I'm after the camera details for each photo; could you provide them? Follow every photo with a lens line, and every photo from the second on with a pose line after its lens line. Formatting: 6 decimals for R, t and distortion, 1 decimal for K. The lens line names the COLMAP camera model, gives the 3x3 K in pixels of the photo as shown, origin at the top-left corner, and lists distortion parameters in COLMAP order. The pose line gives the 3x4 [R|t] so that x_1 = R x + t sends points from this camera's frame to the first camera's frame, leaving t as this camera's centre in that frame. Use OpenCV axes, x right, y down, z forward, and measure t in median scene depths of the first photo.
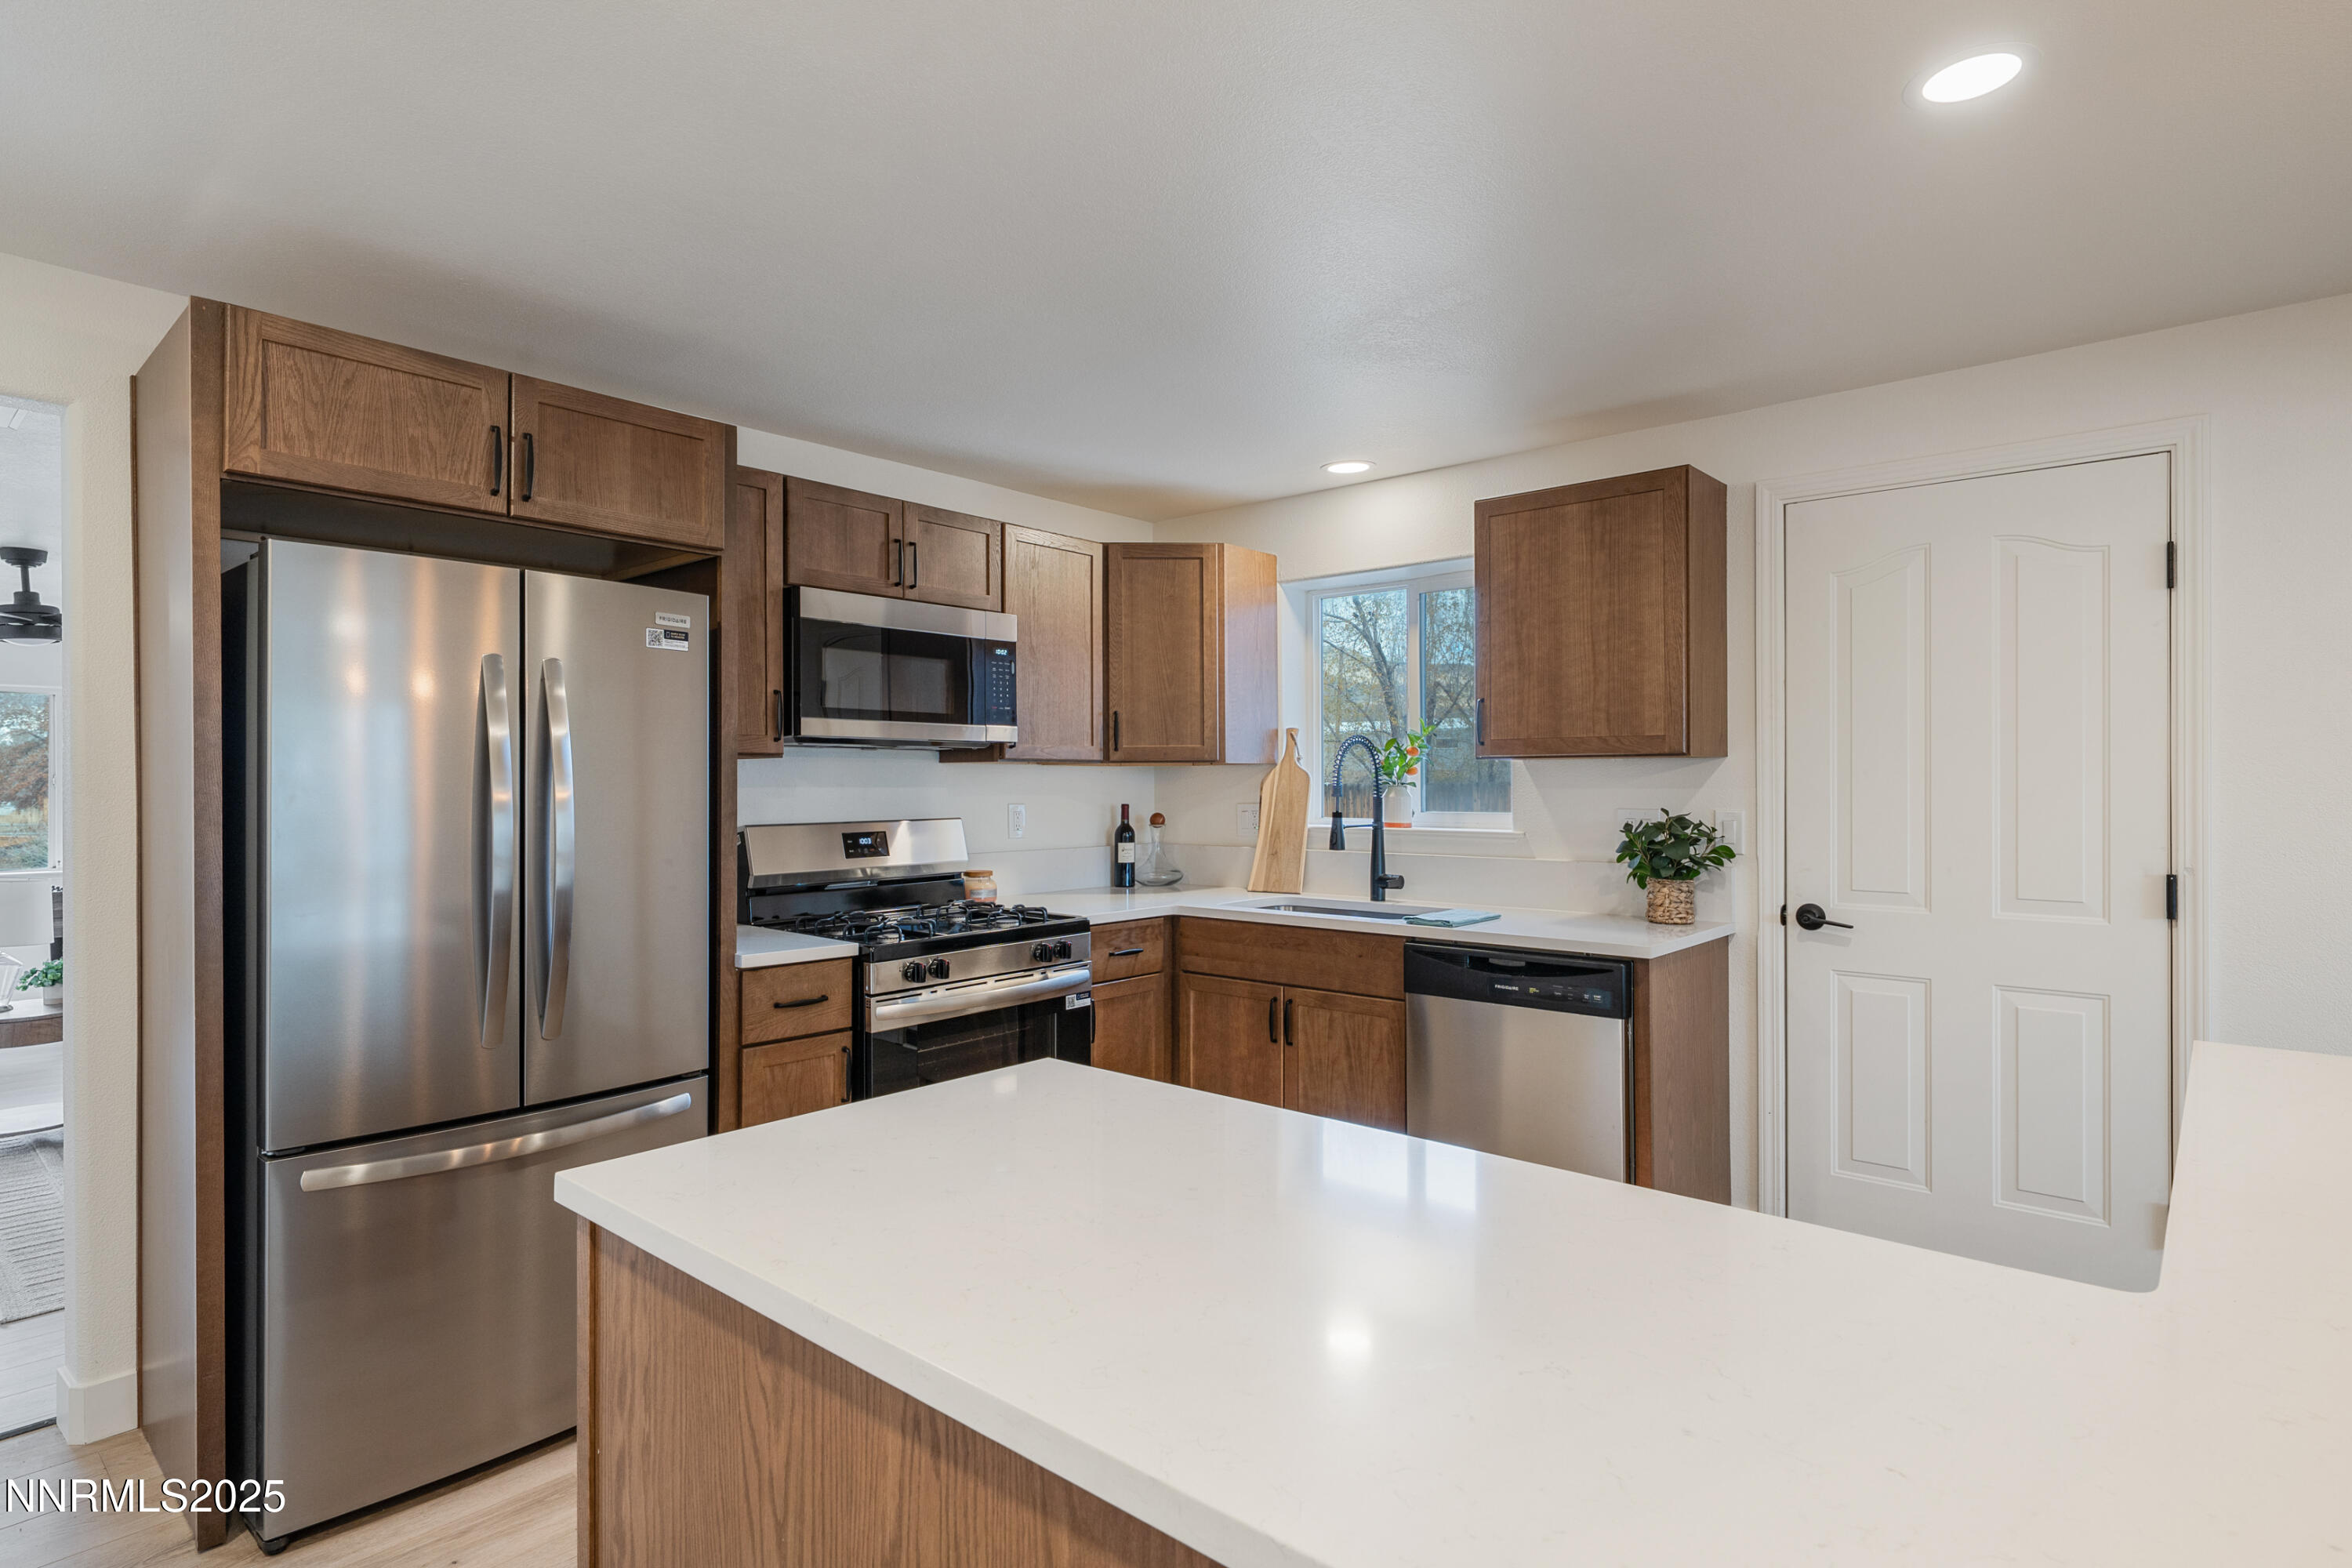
lens RADIAL K [[1191.9, 0, 1176.0], [0, 1191.9, 784.0], [0, 0, 1]] dist [-0.001836, -0.000696]
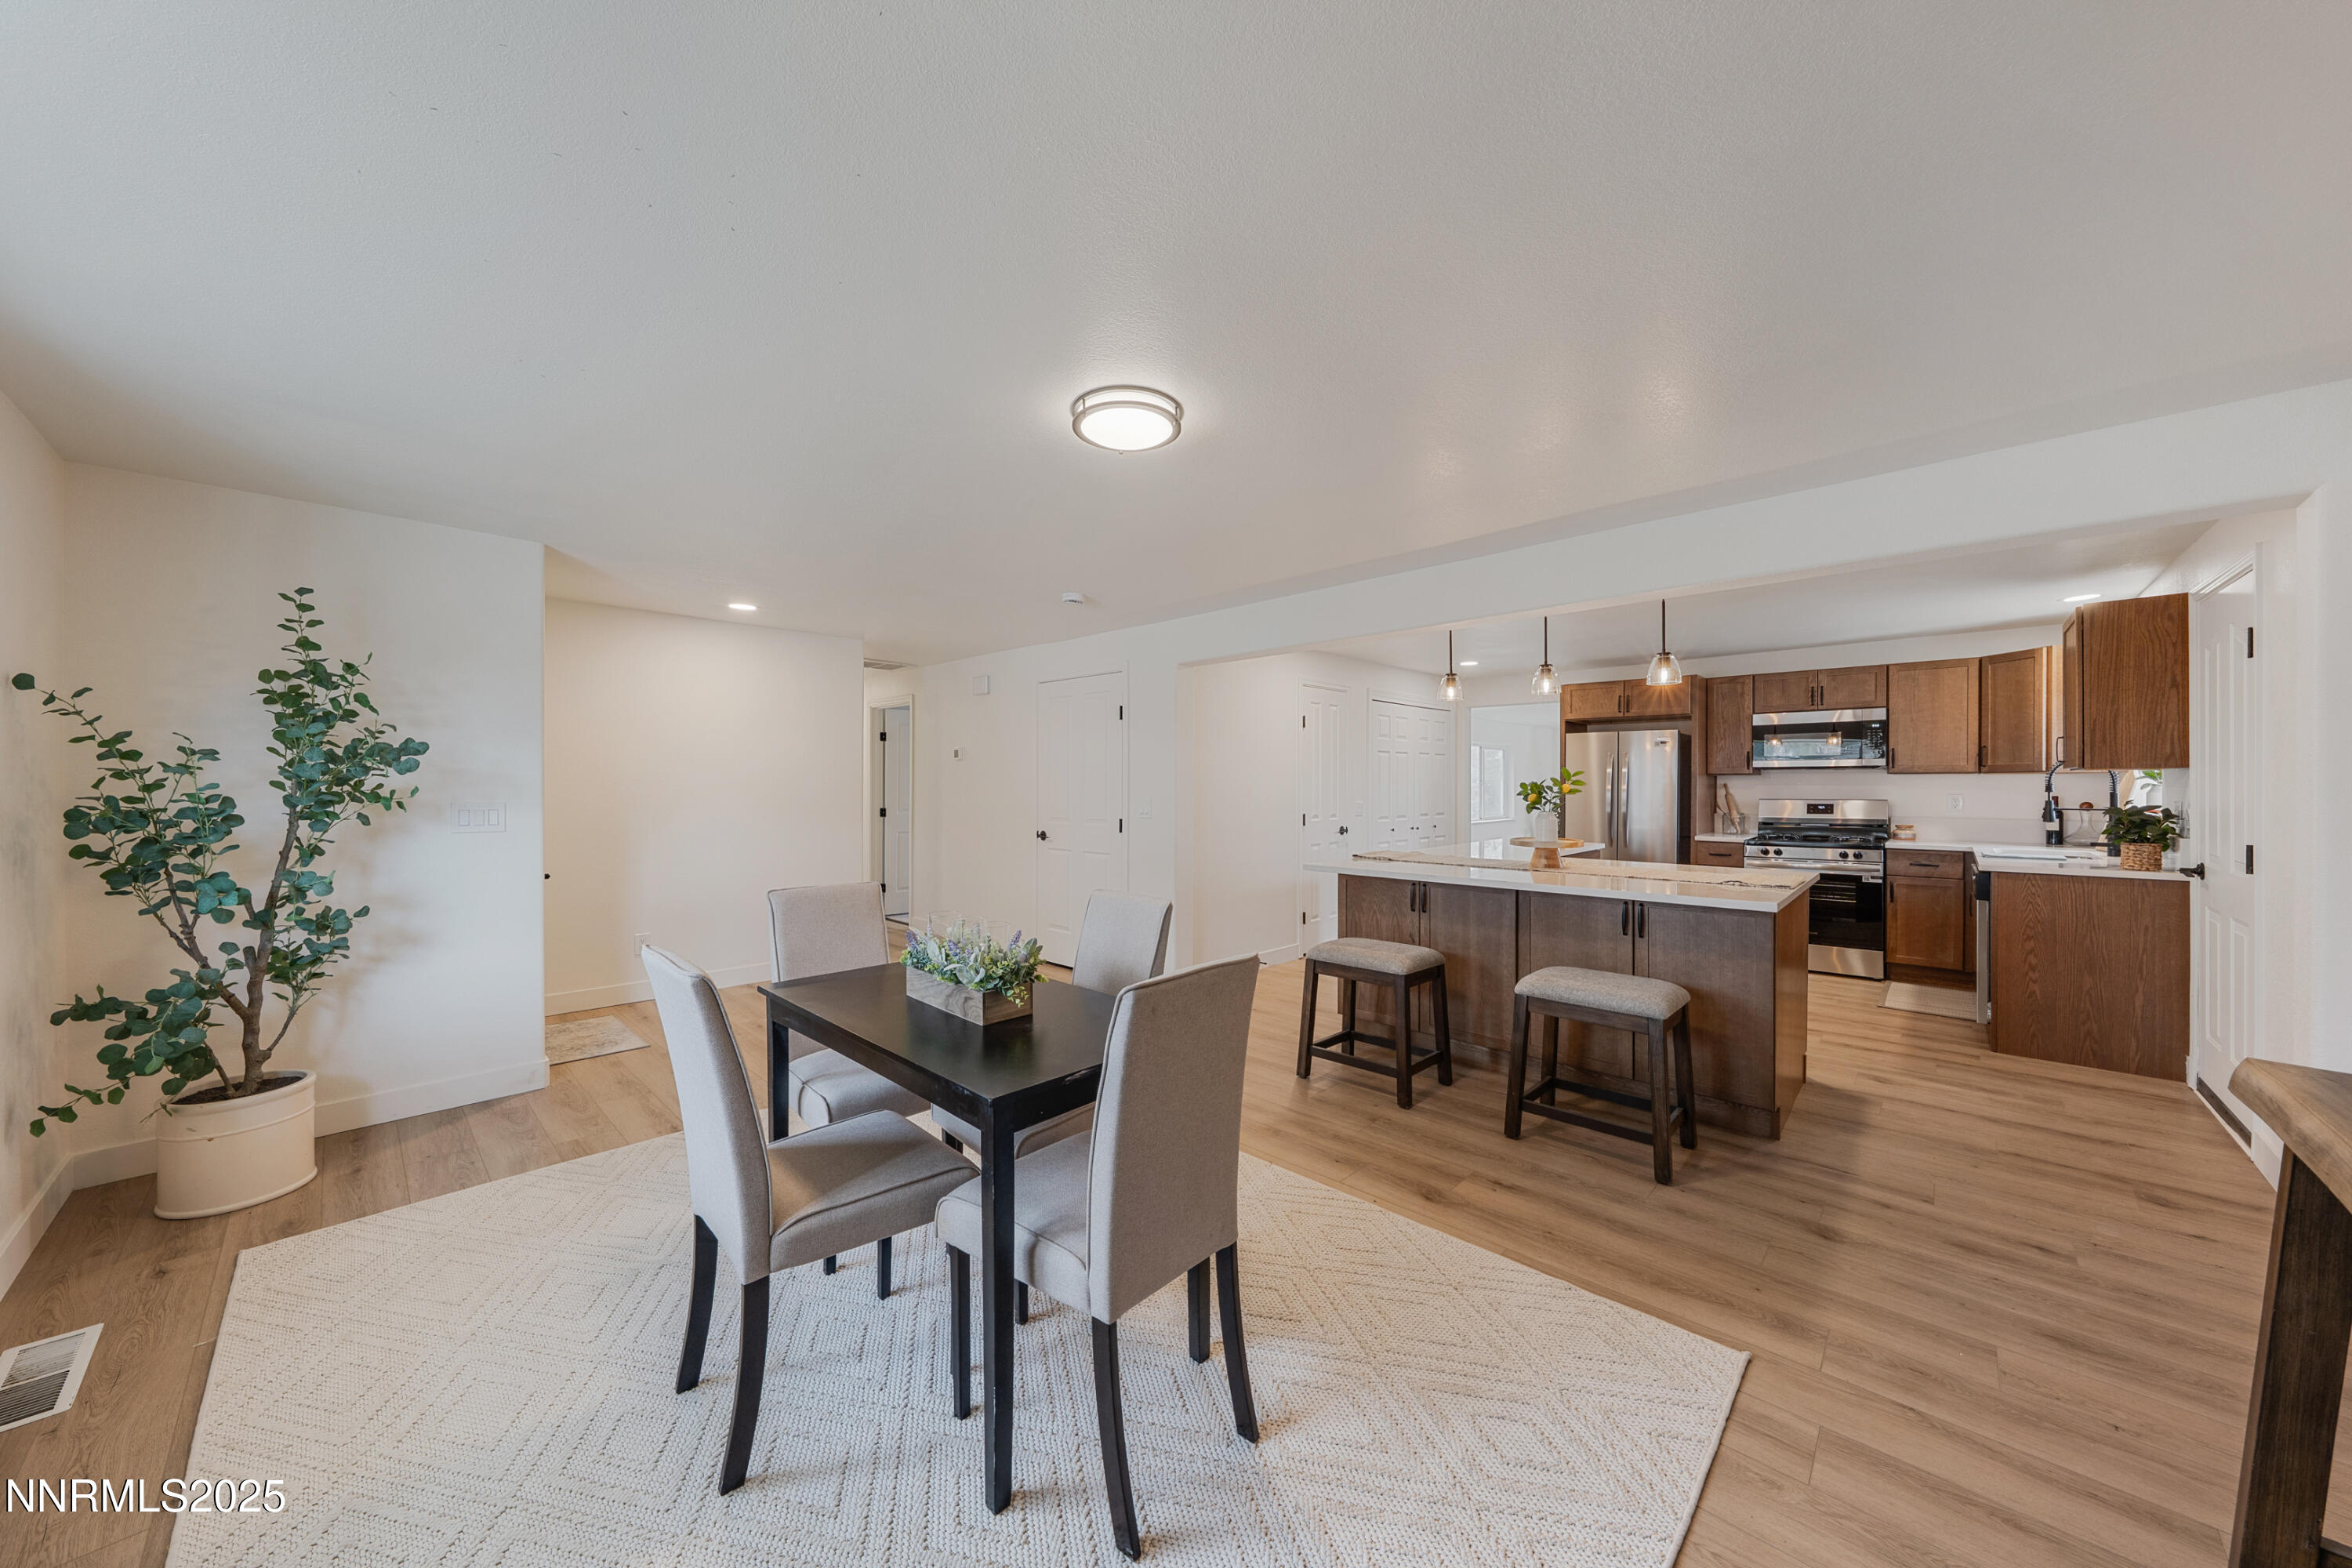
lens RADIAL K [[809.1, 0, 1175.5], [0, 809.1, 786.6], [0, 0, 1]] dist [-0.001069, 0.000146]
pose [[-0.040262, 0.004619, -0.999178, 1.486949], [-0.002068, 0.999987, 0.004706, -0.000096], [0.999187, 0.002256, -0.040252, -0.262221]]
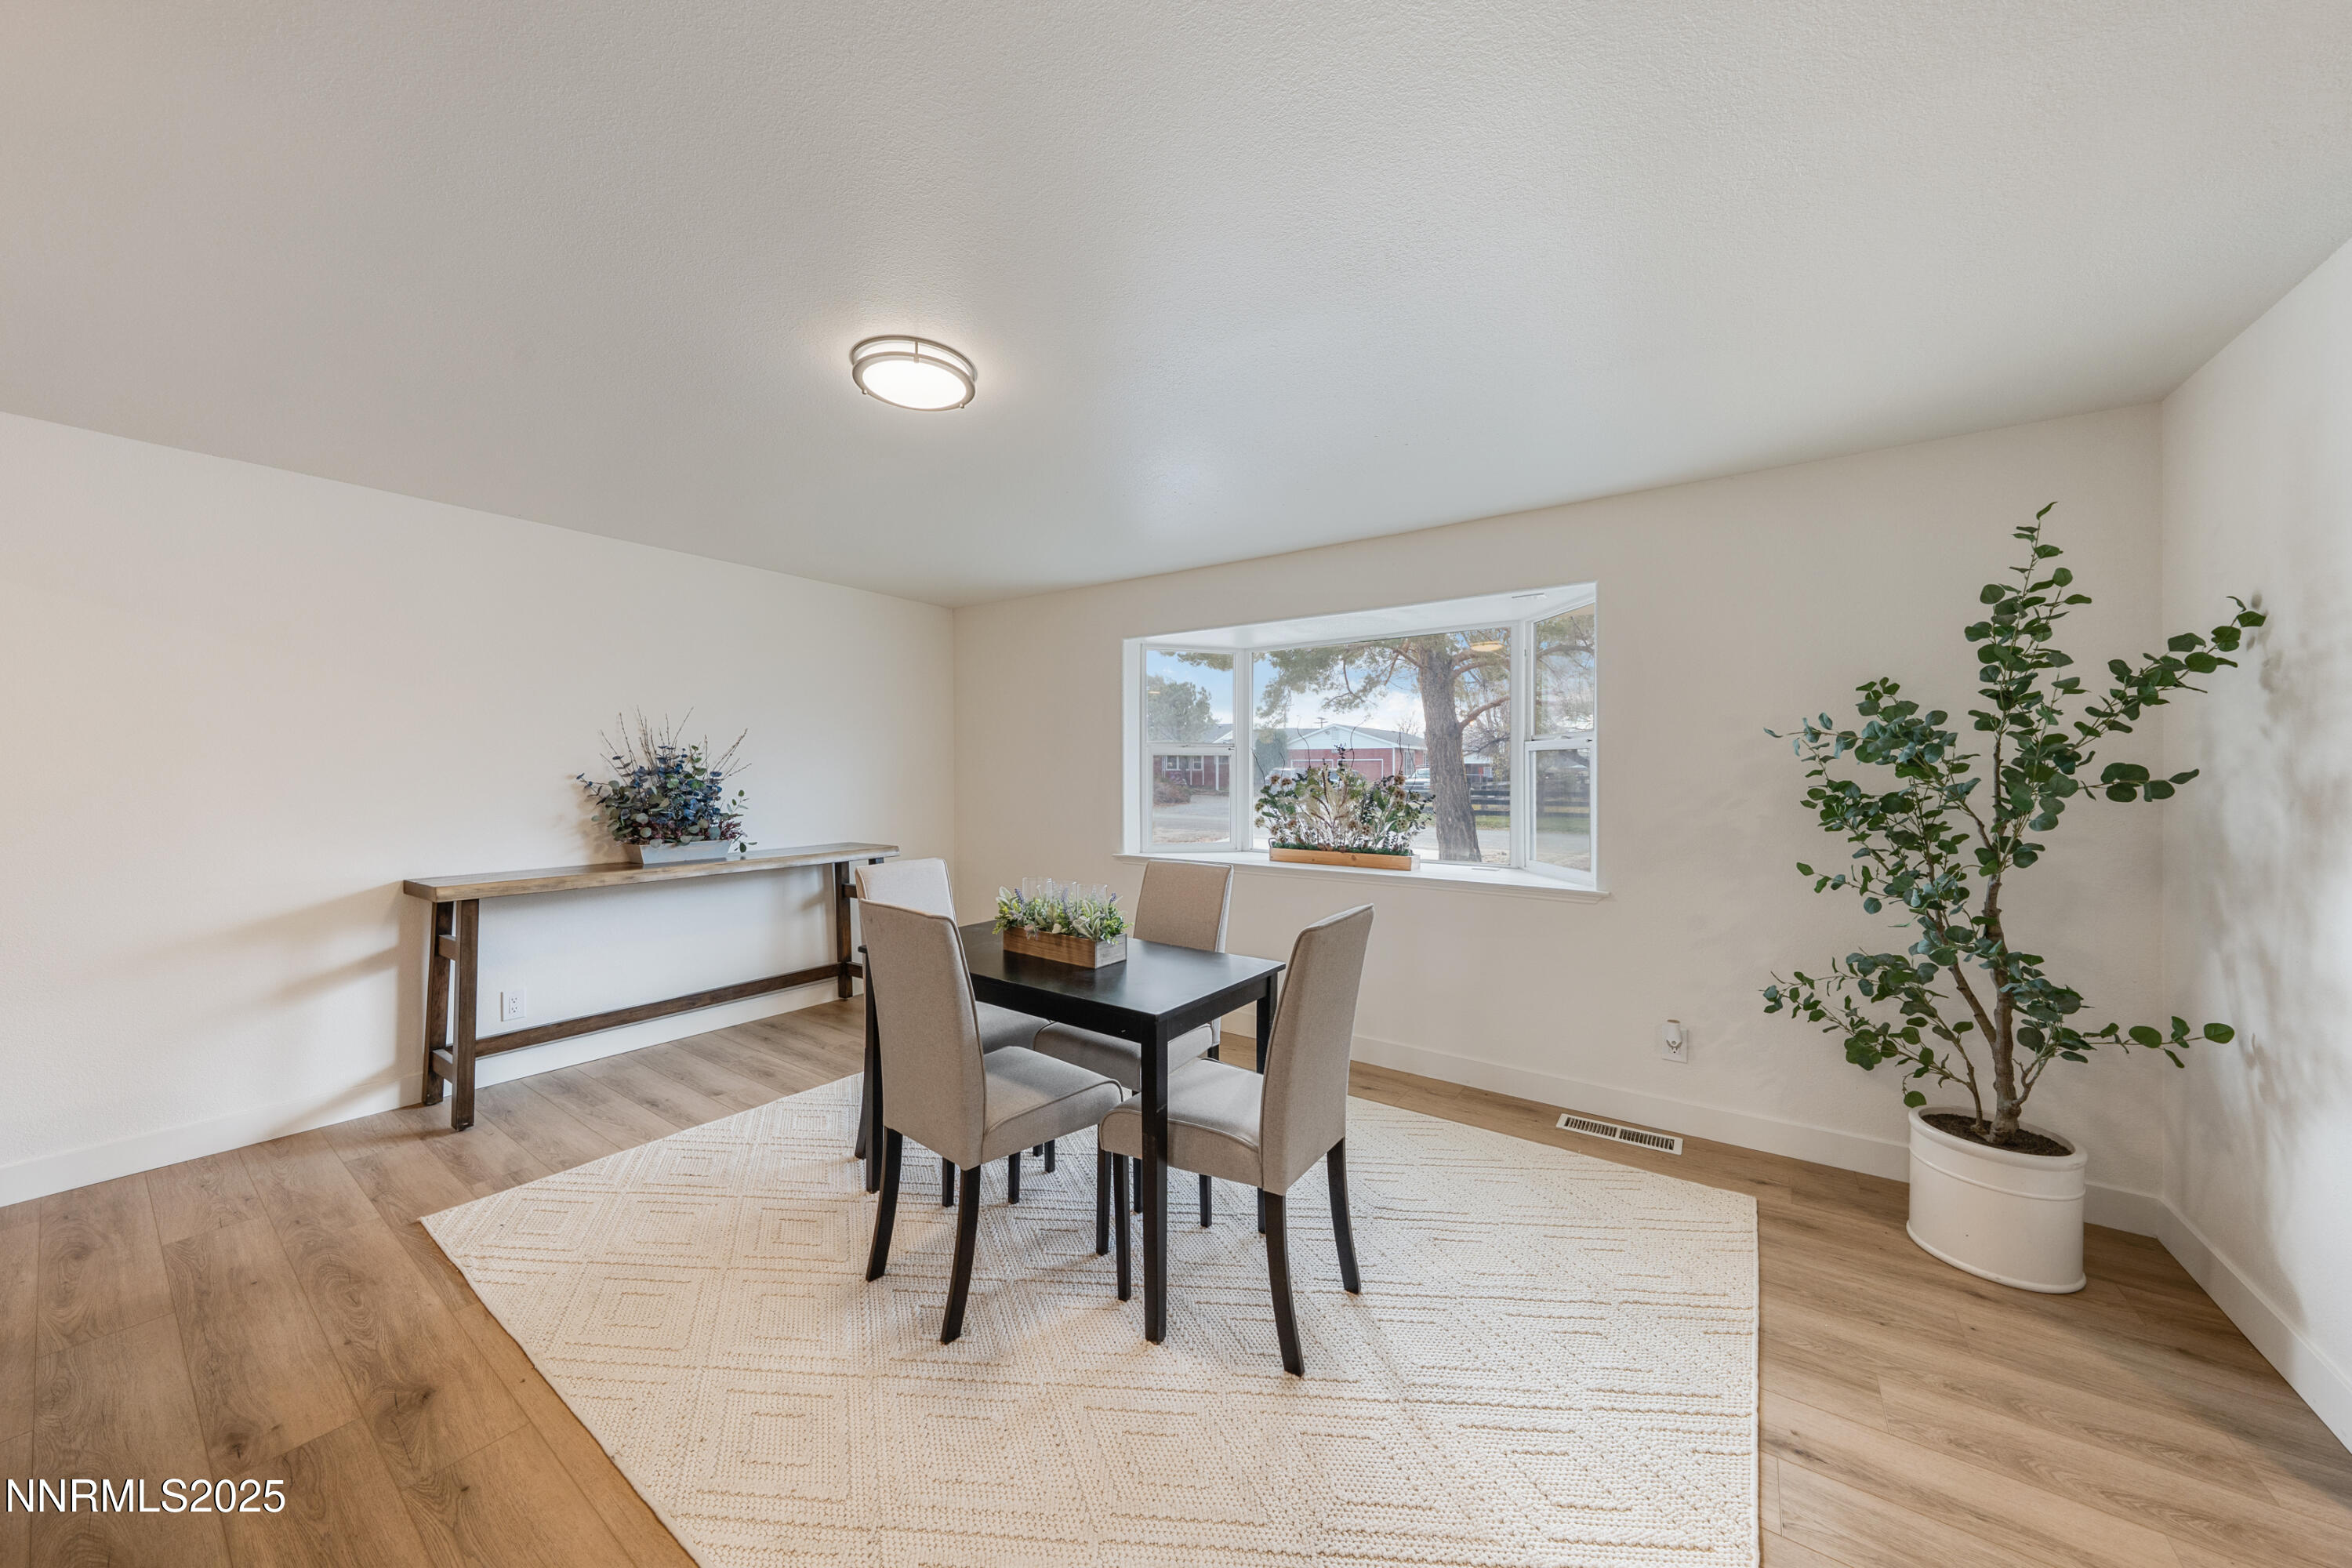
lens RADIAL K [[802.0, 0, 1171.2], [0, 802.0, 781.4], [0, 0, 1]] dist [-0.000470, -0.000093]
pose [[-0.095252, -0.006480, 0.995432, 0.263521], [-0.002301, 0.999978, 0.006289, 0.007562], [-0.995450, -0.001691, -0.095265, -0.451295]]
